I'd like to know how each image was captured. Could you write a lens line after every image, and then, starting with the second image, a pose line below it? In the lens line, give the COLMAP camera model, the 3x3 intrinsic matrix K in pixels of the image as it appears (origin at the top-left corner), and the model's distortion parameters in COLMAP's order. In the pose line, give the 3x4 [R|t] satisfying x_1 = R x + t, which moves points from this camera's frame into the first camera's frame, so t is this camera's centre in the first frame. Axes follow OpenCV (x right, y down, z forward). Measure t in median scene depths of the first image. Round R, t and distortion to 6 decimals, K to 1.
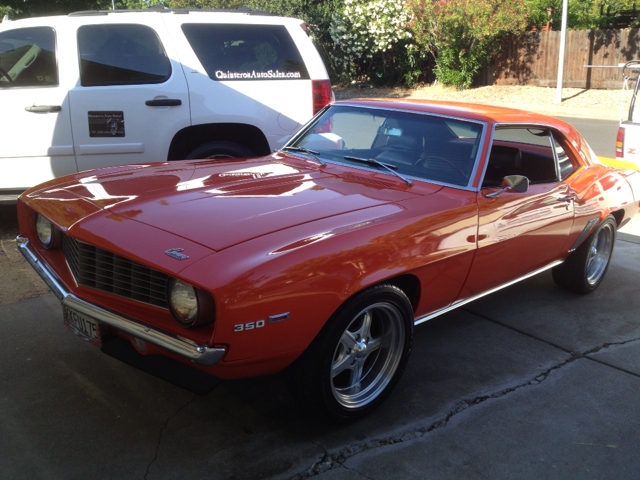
lens RADIAL K [[597.4, 0, 322.2], [0, 597.4, 236.7], [0, 0, 1]] dist [0.158175, -0.366964]
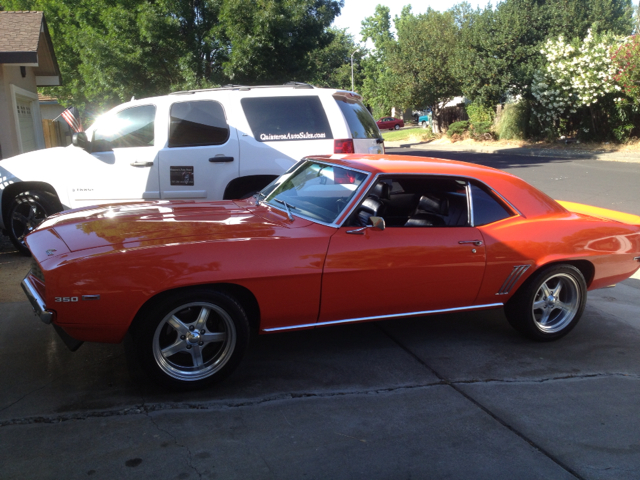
lens RADIAL K [[597.4, 0, 322.2], [0, 597.4, 236.7], [0, 0, 1]] dist [0.158175, -0.366964]
pose [[0.928235, 0.041627, -0.369657, 0.397237], [-0.075848, 0.994023, -0.078523, 0.023730], [0.364179, 0.100926, 0.925844, -0.078923]]
